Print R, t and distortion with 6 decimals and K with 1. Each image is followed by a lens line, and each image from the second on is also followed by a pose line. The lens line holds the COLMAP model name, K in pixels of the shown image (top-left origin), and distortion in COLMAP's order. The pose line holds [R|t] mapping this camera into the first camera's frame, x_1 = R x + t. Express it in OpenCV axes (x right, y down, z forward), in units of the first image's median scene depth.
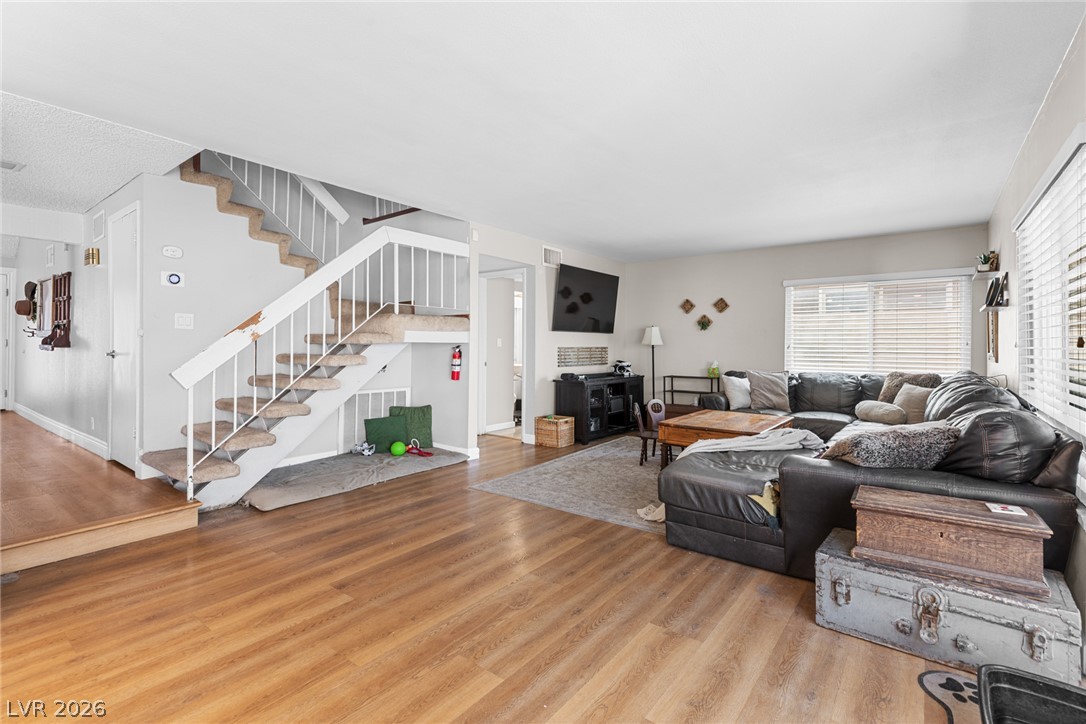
lens RADIAL K [[495.4, 0, 543.2], [0, 495.4, 345.5], [0, 0, 1]] dist [0.004722, -0.000529]
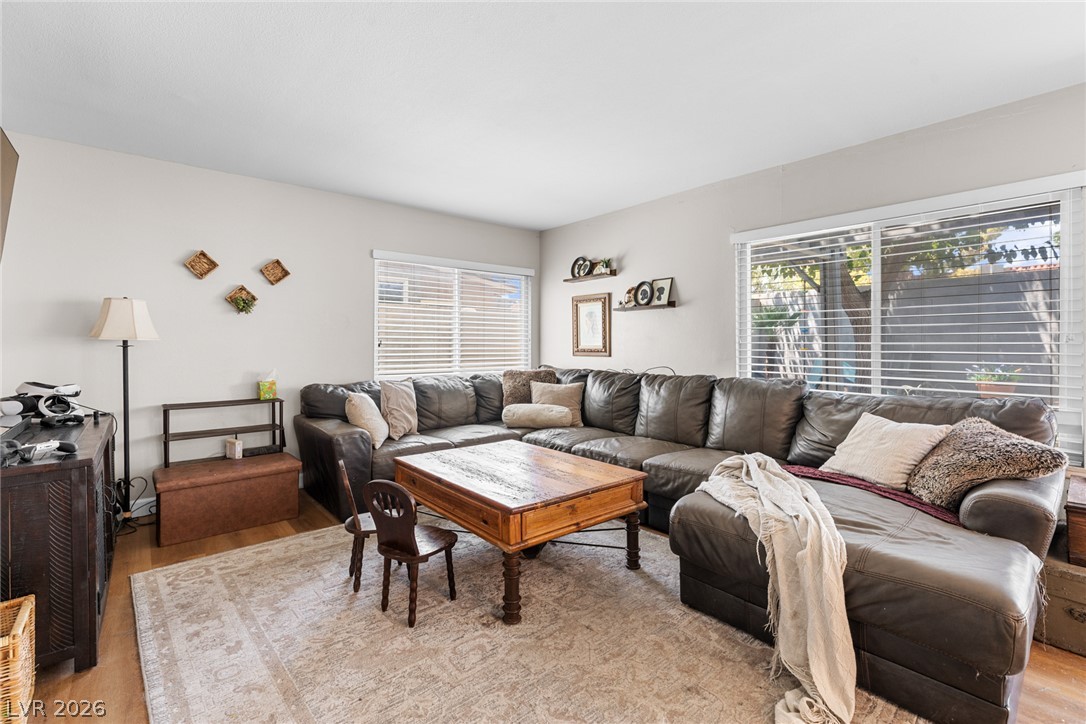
lens RADIAL K [[495.4, 0, 543.2], [0, 495.4, 345.5], [0, 0, 1]] dist [0.004722, -0.000529]
pose [[0.212387, -0.007022, 0.977160, -0.190701], [0.001924, 0.999975, 0.006768, 0.001206], [-0.977184, 0.000443, 0.212396, 0.791623]]
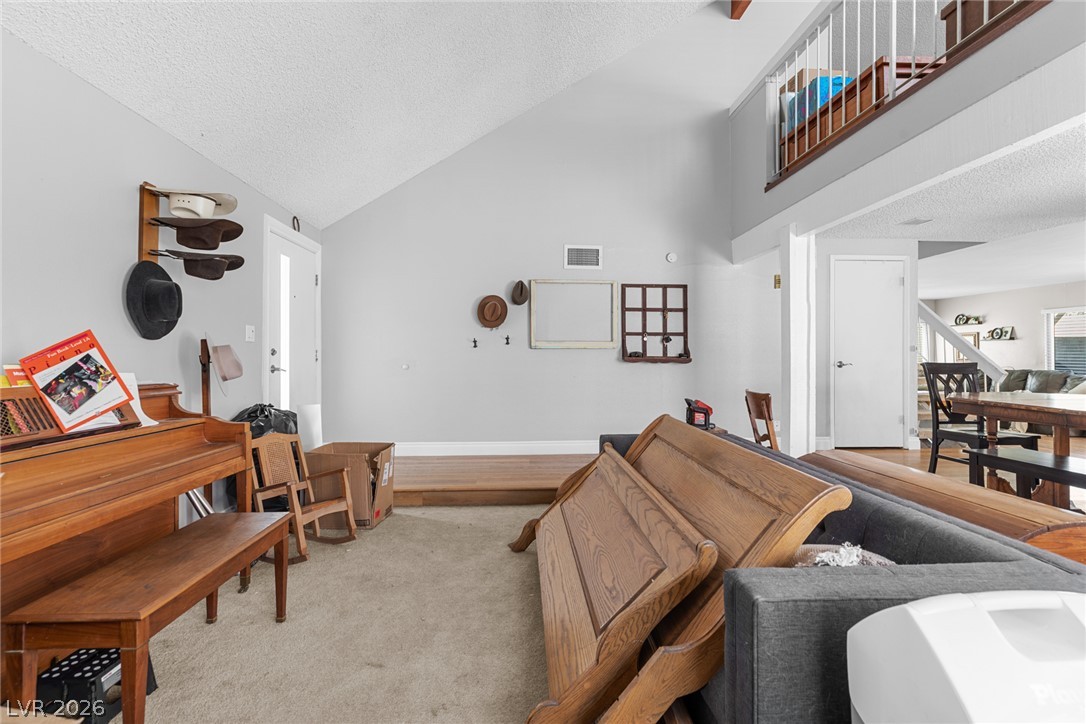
lens RADIAL K [[495.4, 0, 543.2], [0, 495.4, 345.5], [0, 0, 1]] dist [0.004722, -0.000529]
pose [[0.762306, 0.010898, 0.647125, -1.959593], [-0.001521, 0.999886, -0.015047, -0.005050], [-0.647215, 0.010486, 0.762235, 0.461190]]
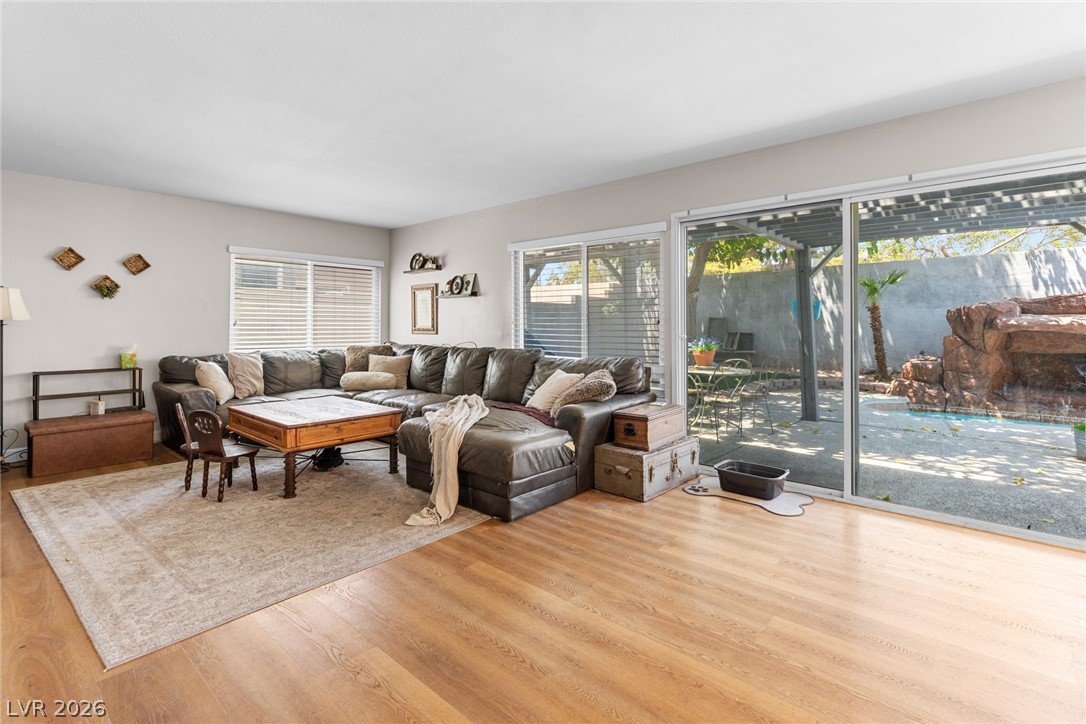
lens RADIAL K [[516.2, 0, 546.7], [0, 516.2, 321.7], [0, 0, 1]] dist [0.009945, -0.001825]
pose [[0.065806, 0.002217, 0.997830, -0.463586], [-0.001295, 0.999997, -0.002136, 0.001160], [-0.997832, -0.001152, 0.065809, 0.514570]]
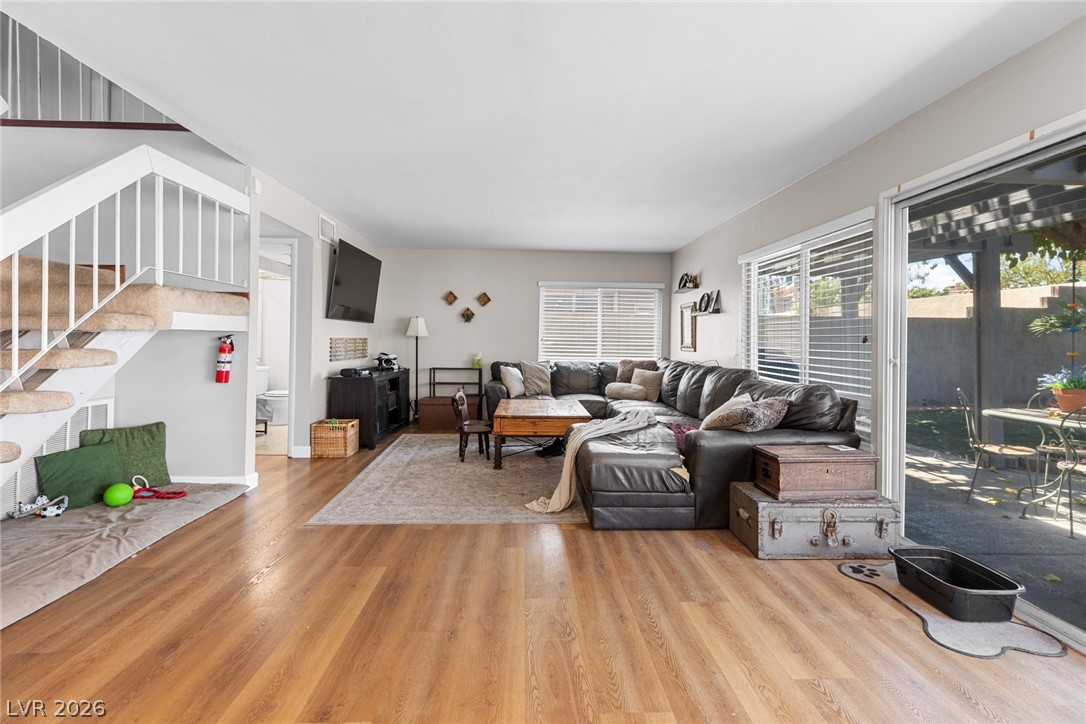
lens RADIAL K [[491.6, 0, 541.5], [0, 491.6, 338.6], [0, 0, 1]] dist [0.003968, 0.000220]
pose [[0.766399, 0.007756, 0.642318, -0.298173], [-0.010487, 0.999945, 0.000438, 0.000392], [-0.642280, -0.007072, 0.766438, 0.169196]]
